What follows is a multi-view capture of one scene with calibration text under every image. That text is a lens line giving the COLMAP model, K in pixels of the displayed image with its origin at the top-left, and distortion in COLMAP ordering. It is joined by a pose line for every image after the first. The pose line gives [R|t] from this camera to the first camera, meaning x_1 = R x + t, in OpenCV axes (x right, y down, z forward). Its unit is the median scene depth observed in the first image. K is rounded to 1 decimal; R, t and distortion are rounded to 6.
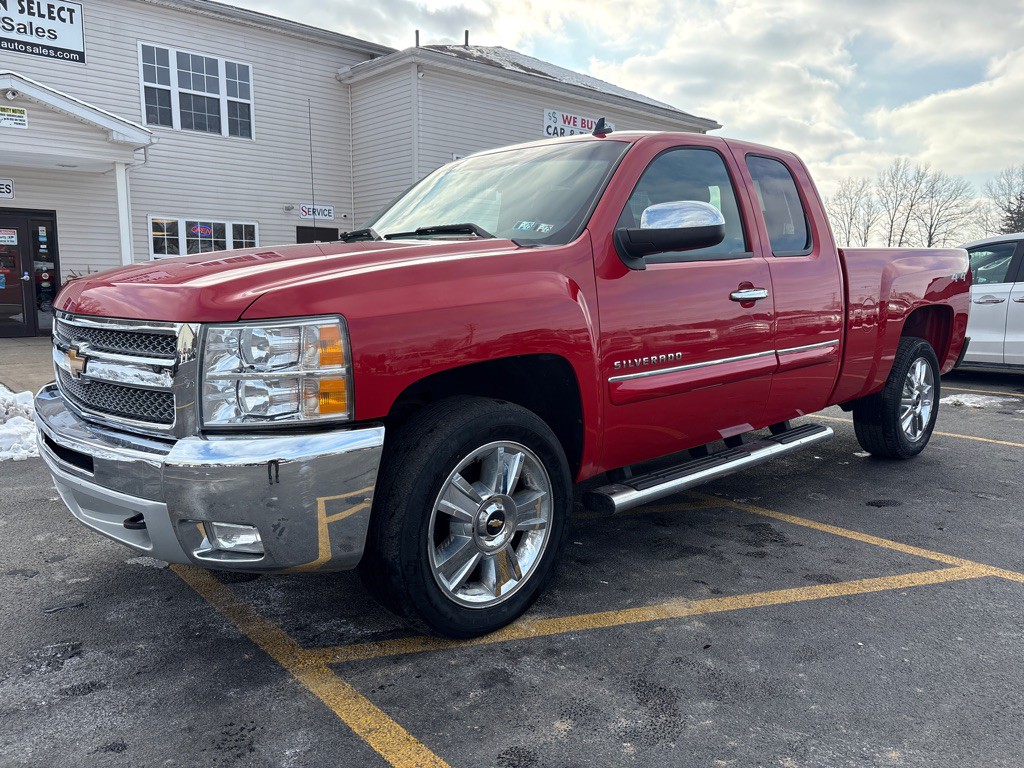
lens RADIAL K [[775.6, 0, 517.3], [0, 775.6, 378.8], [0, 0, 1]] dist [0.036696, -0.037606]
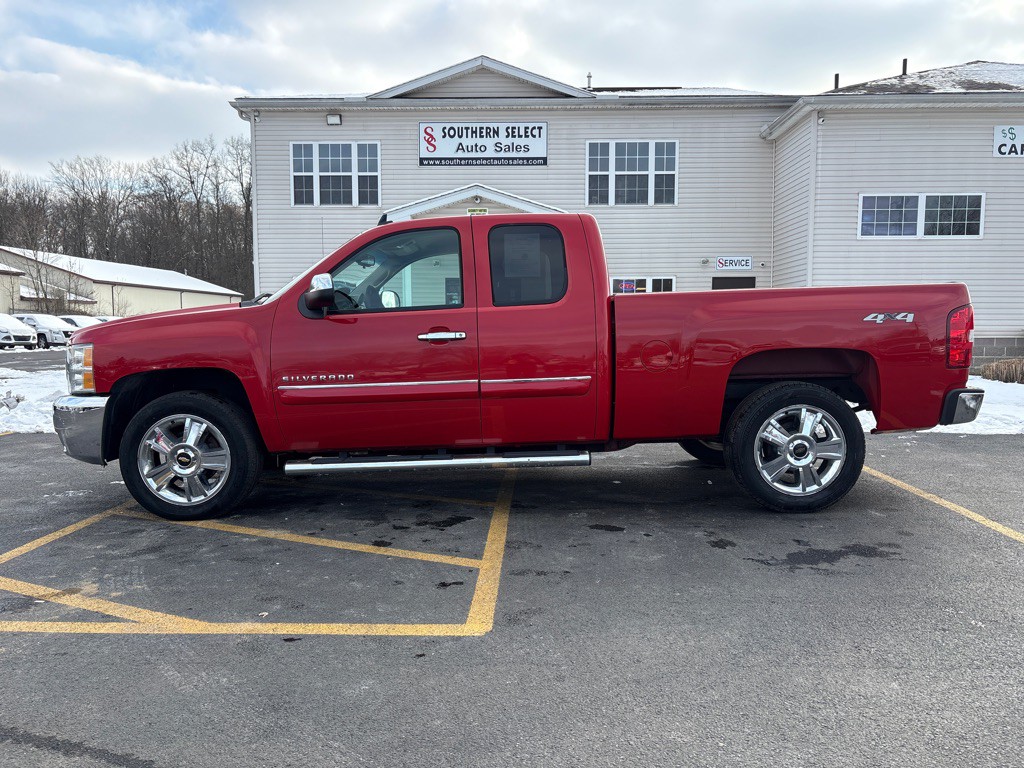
lens RADIAL K [[775.6, 0, 517.3], [0, 775.6, 378.8], [0, 0, 1]] dist [0.036696, -0.037606]
pose [[0.728730, 0.037071, -0.683797, 0.336757], [-0.077445, 0.996589, -0.028506, -0.002063], [0.680408, 0.073730, 0.729115, 0.034985]]
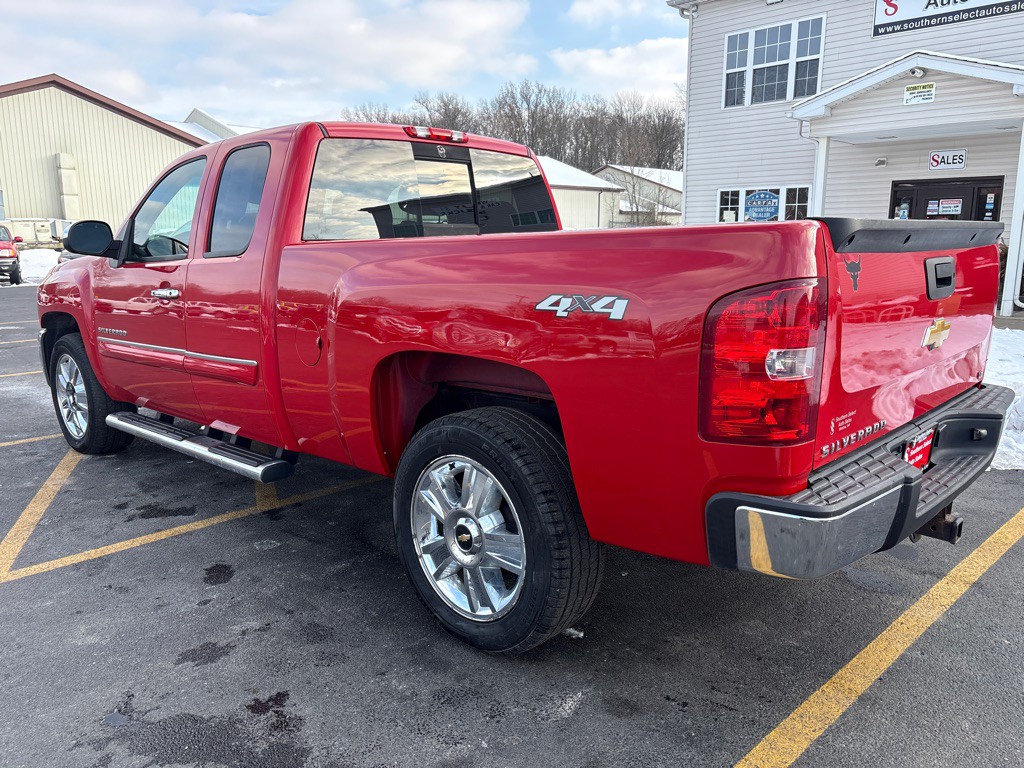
lens RADIAL K [[775.6, 0, 517.3], [0, 775.6, 378.8], [0, 0, 1]] dist [0.036696, -0.037606]
pose [[0.058453, 0.174341, -0.982949, 0.372182], [-0.120214, 0.978697, 0.166438, -0.060749], [0.991026, 0.108435, 0.078166, 0.369154]]
